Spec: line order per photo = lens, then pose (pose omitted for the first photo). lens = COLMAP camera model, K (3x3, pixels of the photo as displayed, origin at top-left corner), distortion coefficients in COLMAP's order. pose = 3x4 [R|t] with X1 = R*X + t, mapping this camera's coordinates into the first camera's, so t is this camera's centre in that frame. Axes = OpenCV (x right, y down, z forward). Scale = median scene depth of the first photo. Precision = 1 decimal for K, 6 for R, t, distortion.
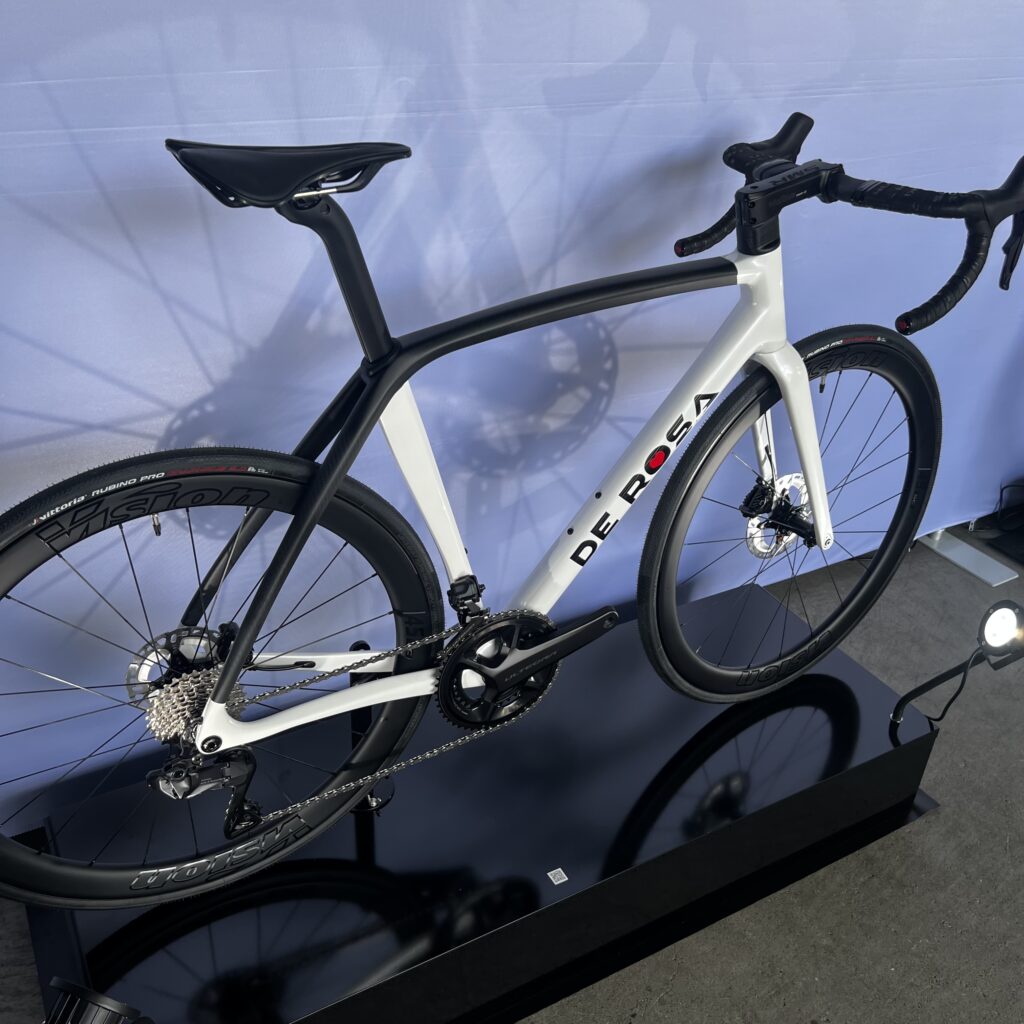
lens RADIAL K [[1025.5, 0, 512.0], [0, 1025.5, 512.0], [0, 0, 1]] dist [0.124297, -0.193324]
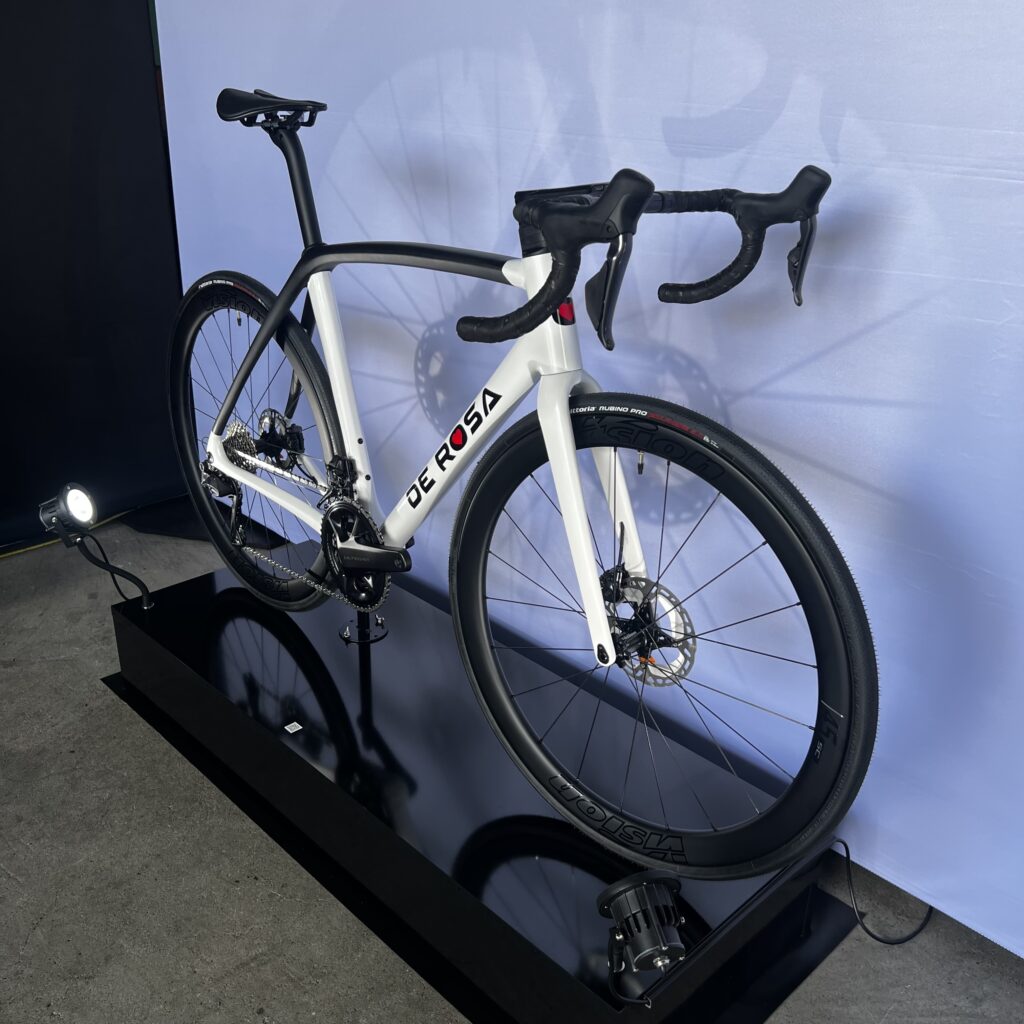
lens RADIAL K [[1025.5, 0, 512.0], [0, 1025.5, 512.0], [0, 0, 1]] dist [0.124297, -0.193324]
pose [[0.257507, 0.349051, -0.901029, 1.114418], [-0.509518, 0.841354, 0.180318, -0.201631], [0.821025, 0.412657, 0.394502, 0.653400]]
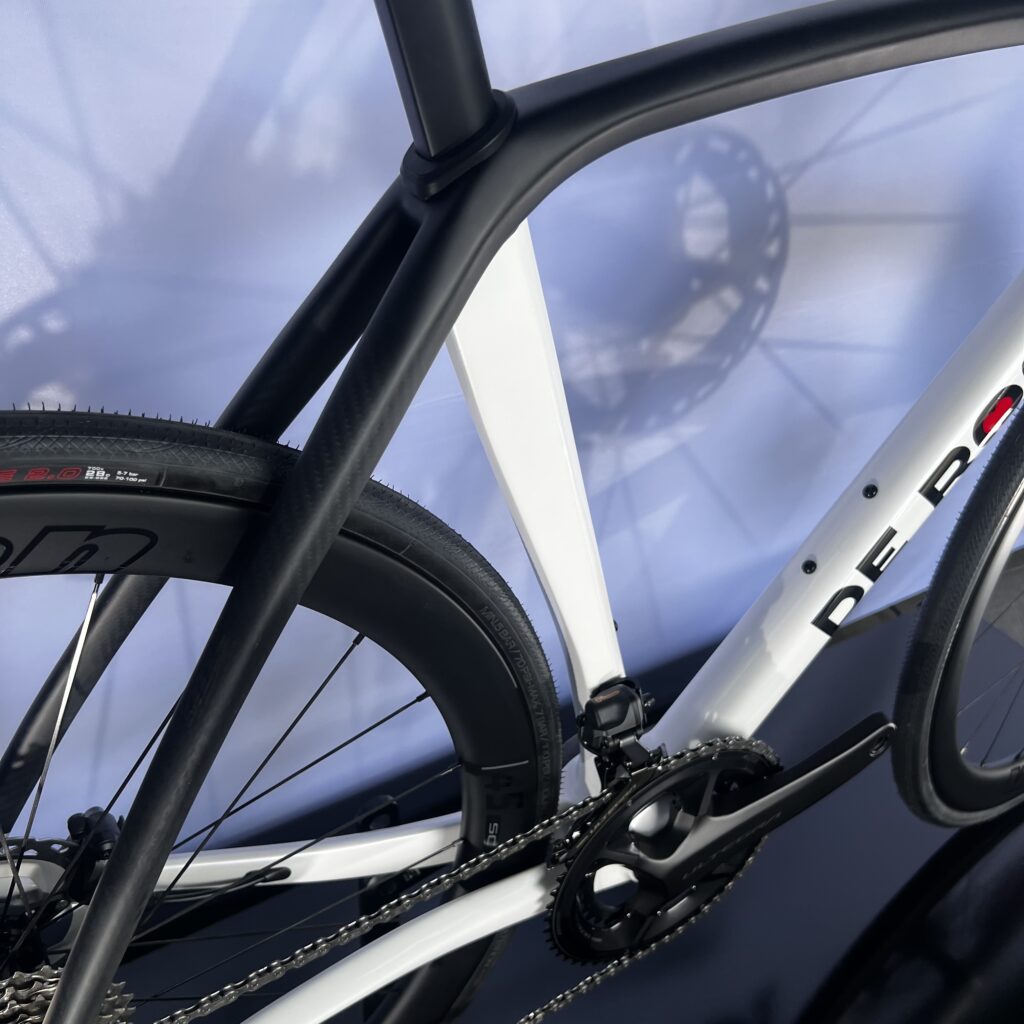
lens RADIAL K [[1108.2, 0, 512.0], [0, 1108.2, 512.0], [0, 0, 1]] dist [0.137251, -0.311058]
pose [[0.999455, -0.020647, 0.025773, -0.095809], [0.019517, 0.998869, 0.043348, -0.032210], [-0.026639, -0.042821, 0.998728, 0.480795]]
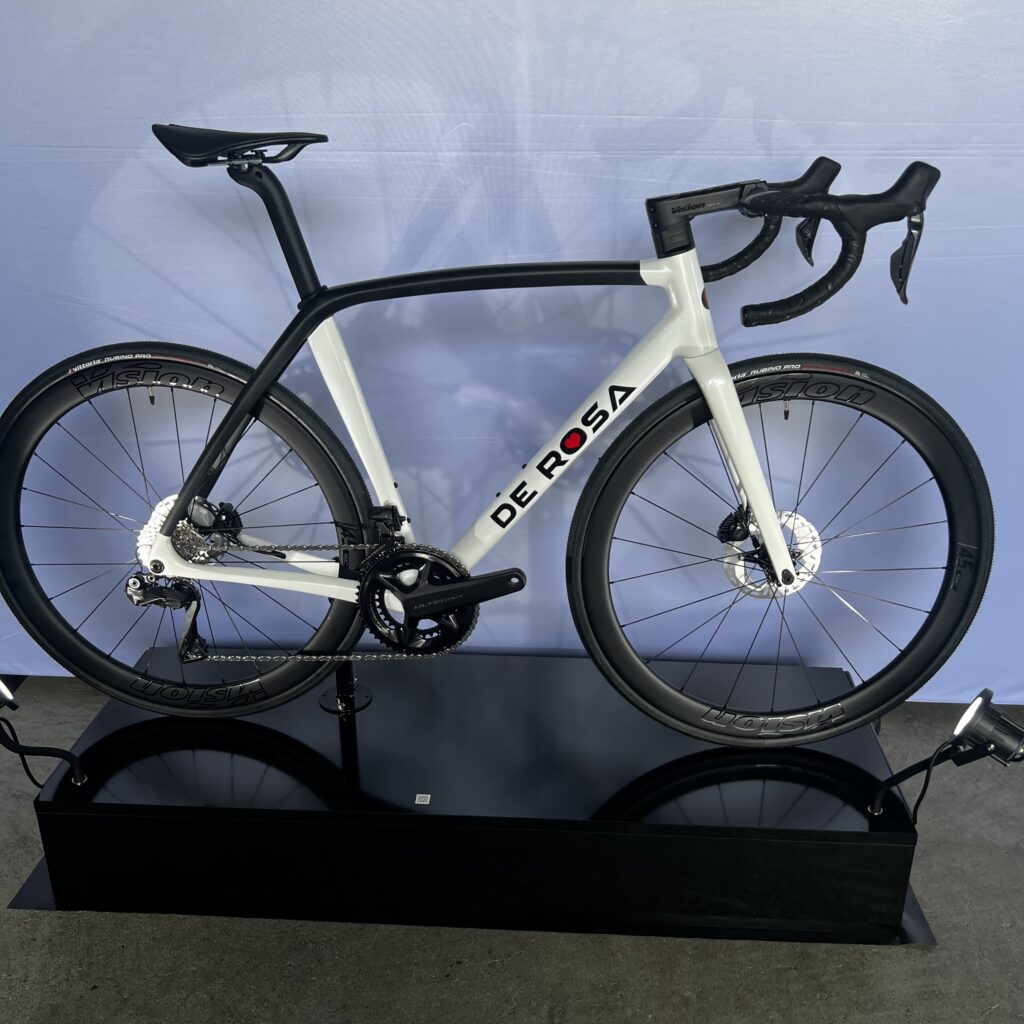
lens RADIAL K [[1025.5, 0, 512.0], [0, 1025.5, 512.0], [0, 0, 1]] dist [0.124297, -0.193324]
pose [[0.837708, 0.161795, -0.521600, 0.663079], [-0.246317, 0.964378, -0.096454, 0.142656], [0.487414, 0.209279, 0.847720, 0.051959]]
